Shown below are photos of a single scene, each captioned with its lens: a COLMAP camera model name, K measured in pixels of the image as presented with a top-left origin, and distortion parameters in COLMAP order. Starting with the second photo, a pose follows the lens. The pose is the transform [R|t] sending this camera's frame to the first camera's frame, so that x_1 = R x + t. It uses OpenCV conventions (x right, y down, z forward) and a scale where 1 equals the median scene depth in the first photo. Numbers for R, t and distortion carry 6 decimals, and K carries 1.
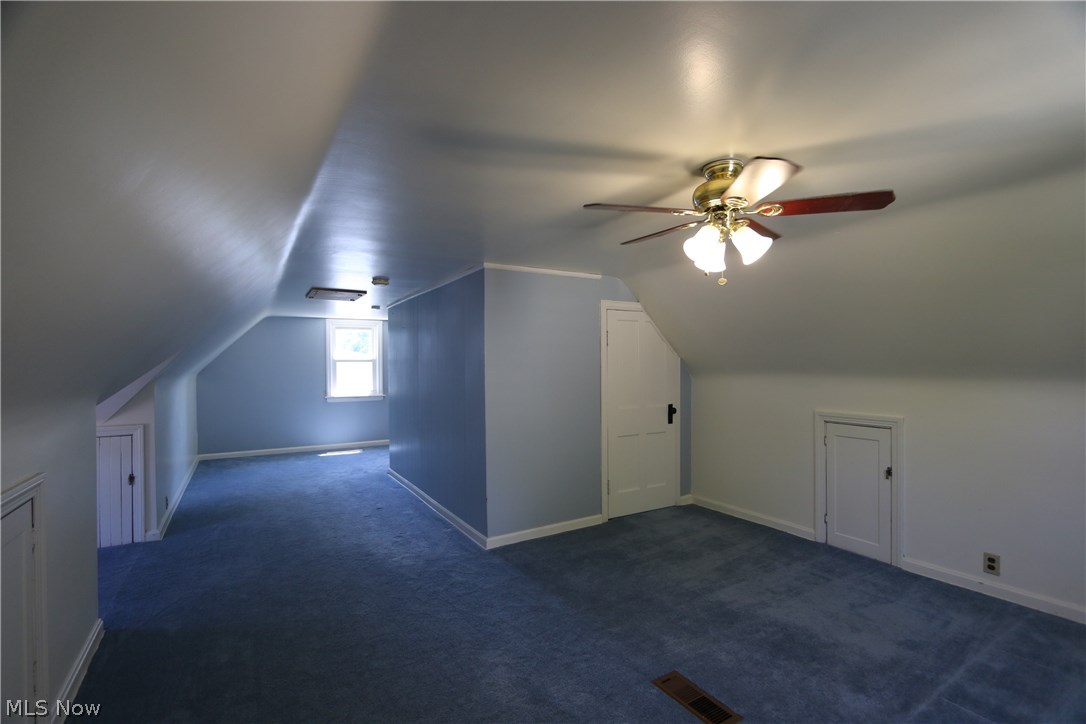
lens RADIAL K [[495.0, 0, 548.1], [0, 495.0, 369.2], [0, 0, 1]] dist [-0.008448, -0.000952]
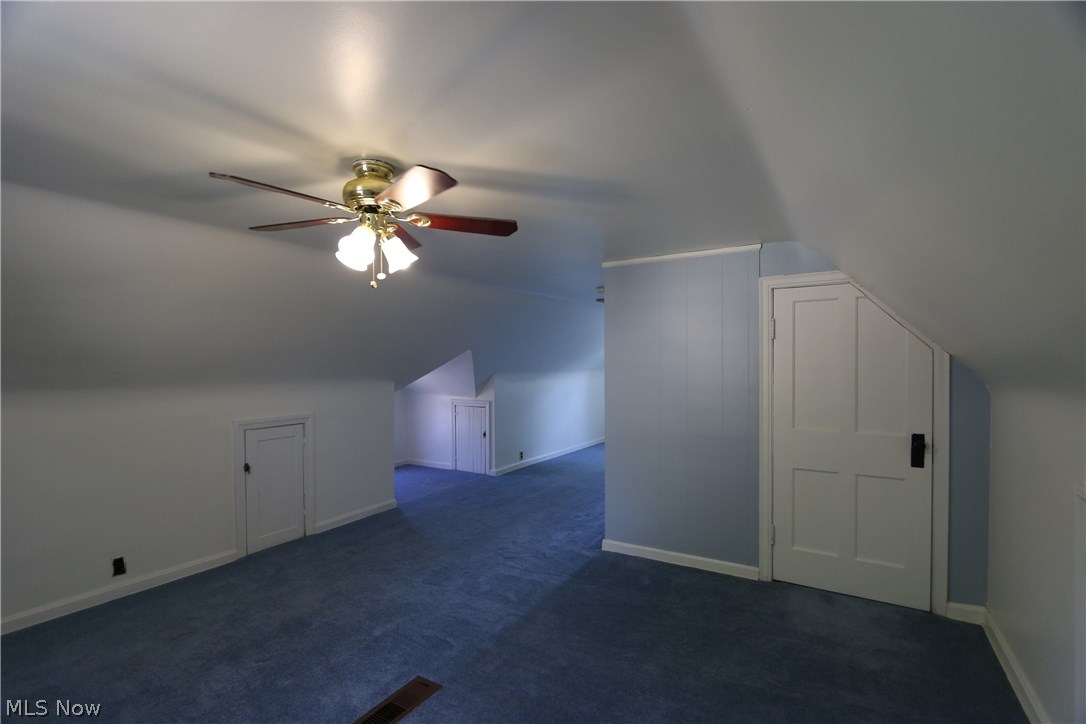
lens RADIAL K [[495.0, 0, 548.1], [0, 495.0, 369.2], [0, 0, 1]] dist [-0.008448, -0.000952]
pose [[0.460834, 0.013692, -0.887381, 0.614149], [-0.005653, 0.999906, 0.012492, -0.011566], [0.887468, -0.000741, 0.460868, 0.381861]]
